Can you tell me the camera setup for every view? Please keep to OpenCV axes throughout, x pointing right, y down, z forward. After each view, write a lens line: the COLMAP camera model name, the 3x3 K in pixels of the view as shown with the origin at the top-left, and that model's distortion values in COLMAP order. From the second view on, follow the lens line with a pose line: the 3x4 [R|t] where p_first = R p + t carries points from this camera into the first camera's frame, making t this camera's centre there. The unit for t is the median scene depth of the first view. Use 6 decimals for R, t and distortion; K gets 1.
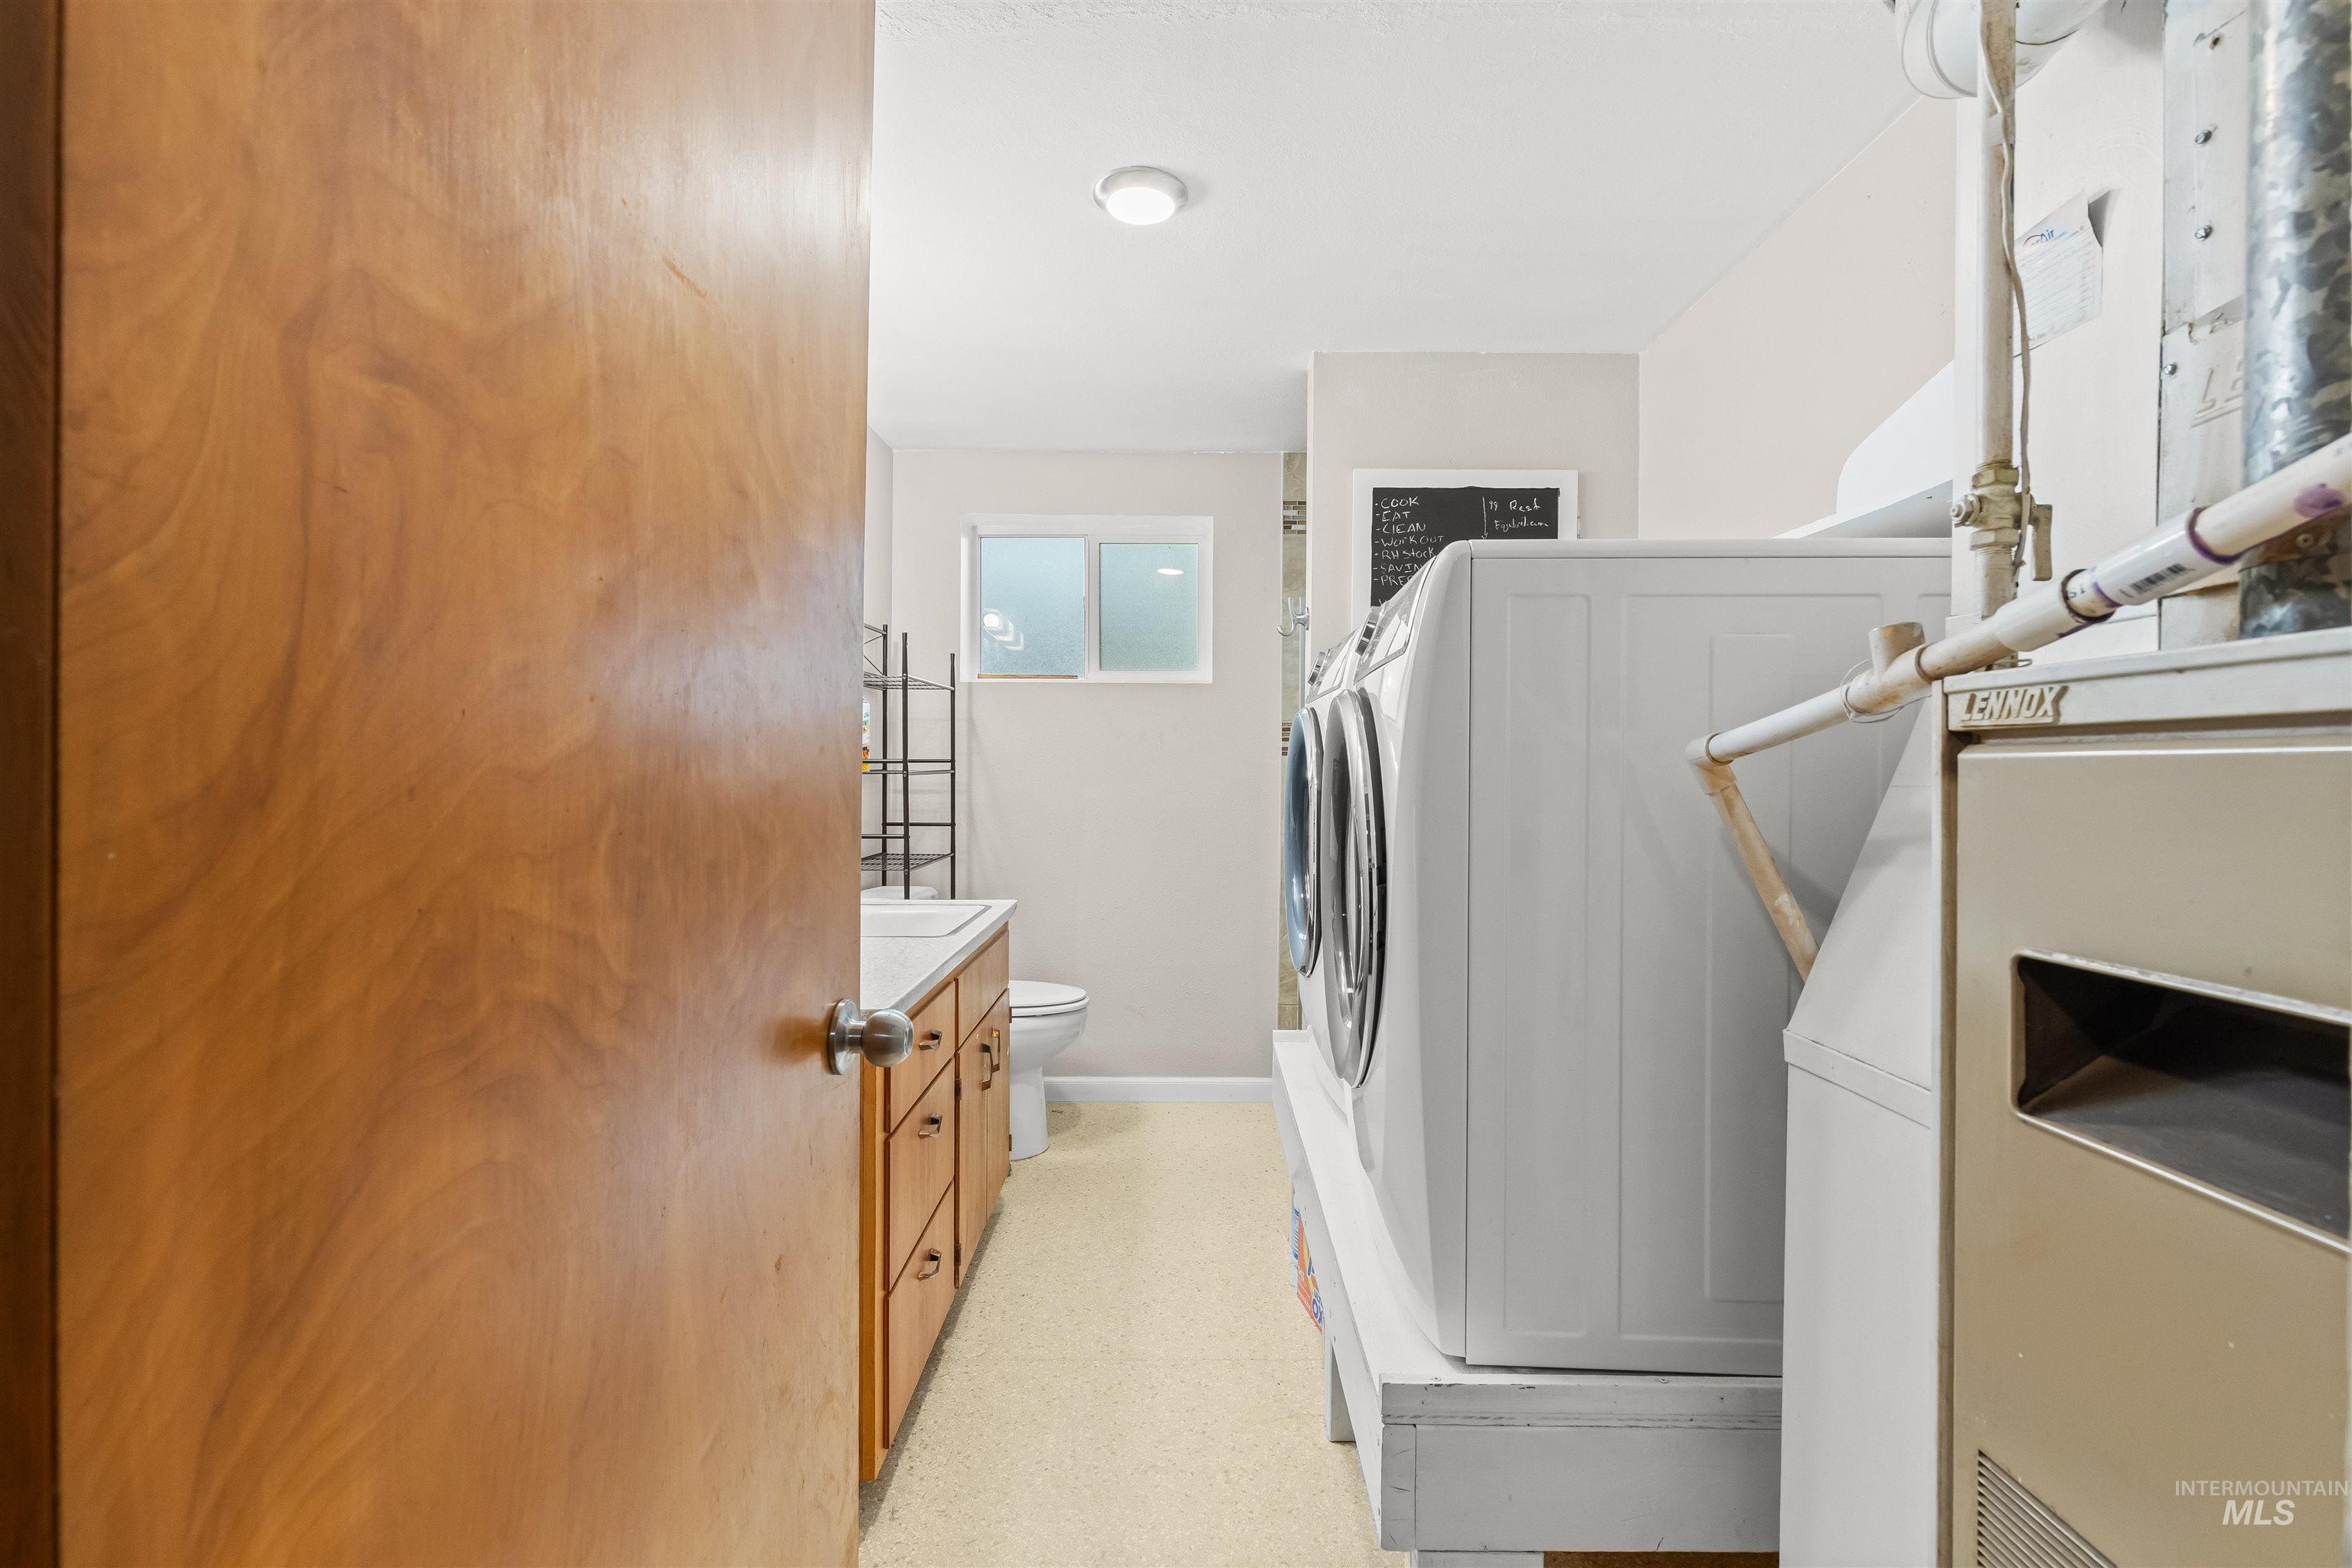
lens RADIAL K [[1050.6, 0, 1175.2], [0, 1050.6, 779.3], [0, 0, 1]] dist [-0.001600, 0.000357]
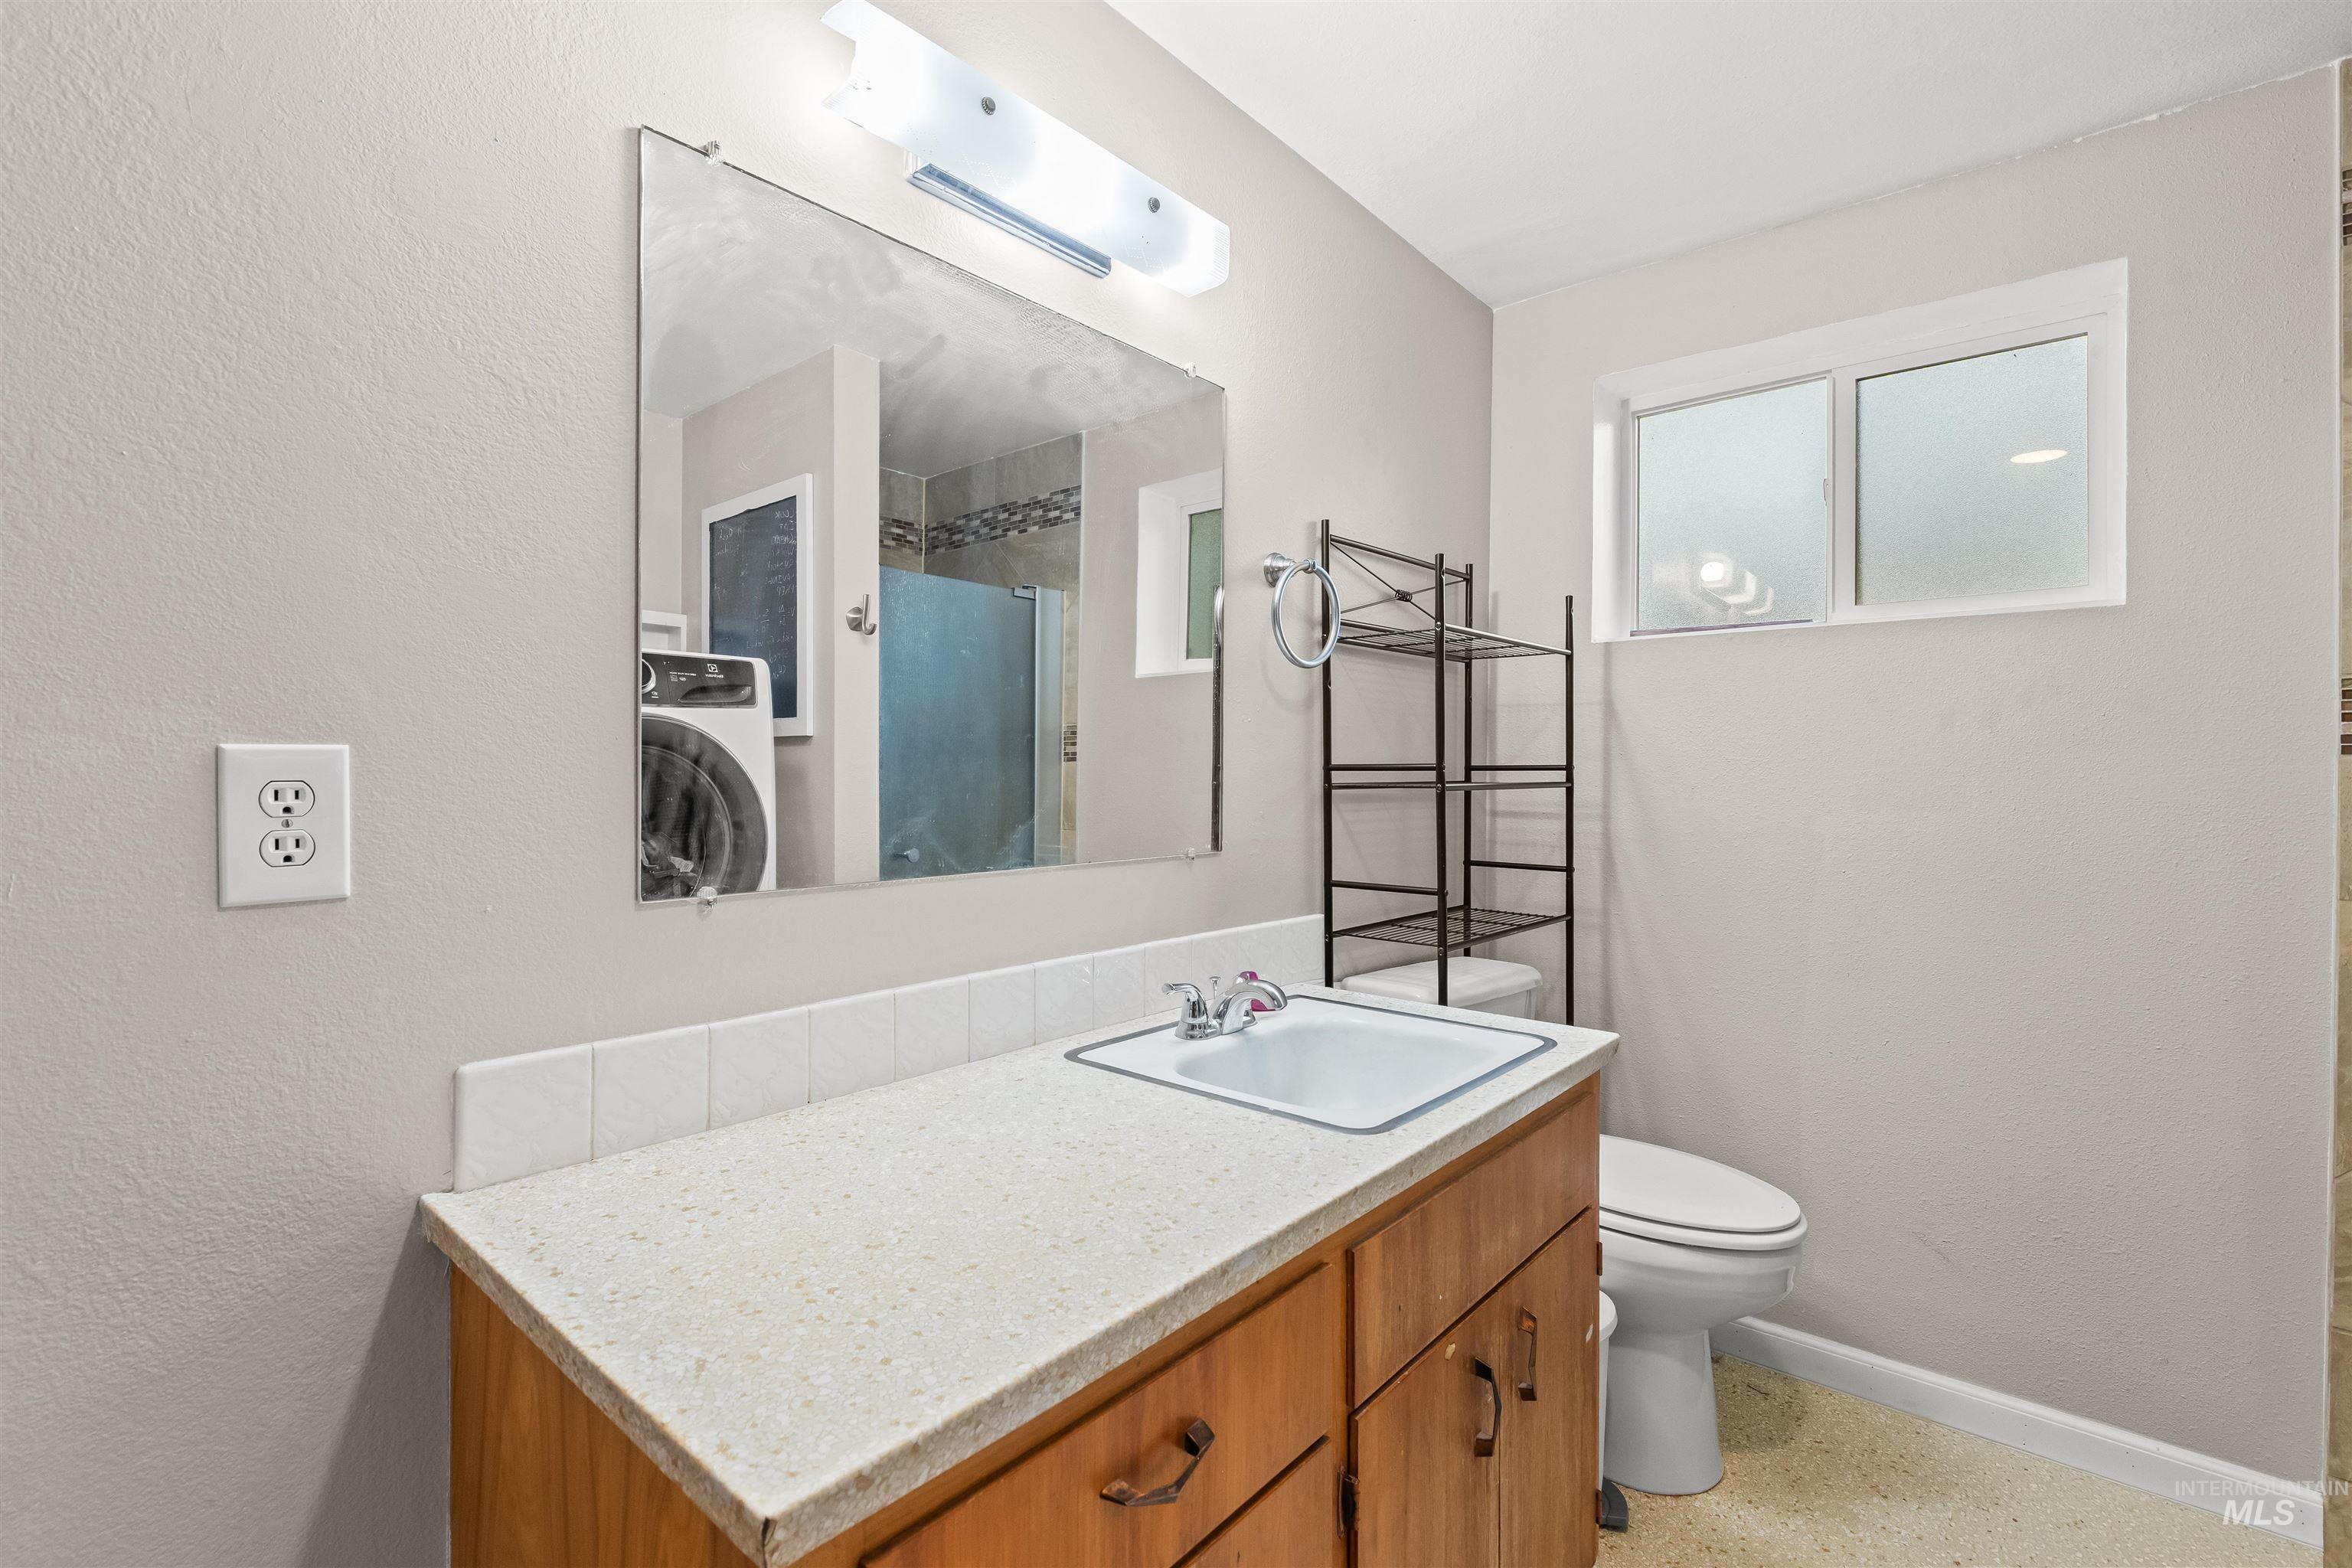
lens RADIAL K [[1050.6, 0, 1177.7], [0, 1050.6, 769.1], [0, 0, 1]] dist [-0.001600, 0.000357]
pose [[0.762214, -0.001724, -0.647322, 0.015624], [-0.009684, 0.999854, -0.014066, -0.005456], [0.647252, 0.016990, 0.762087, 0.371750]]
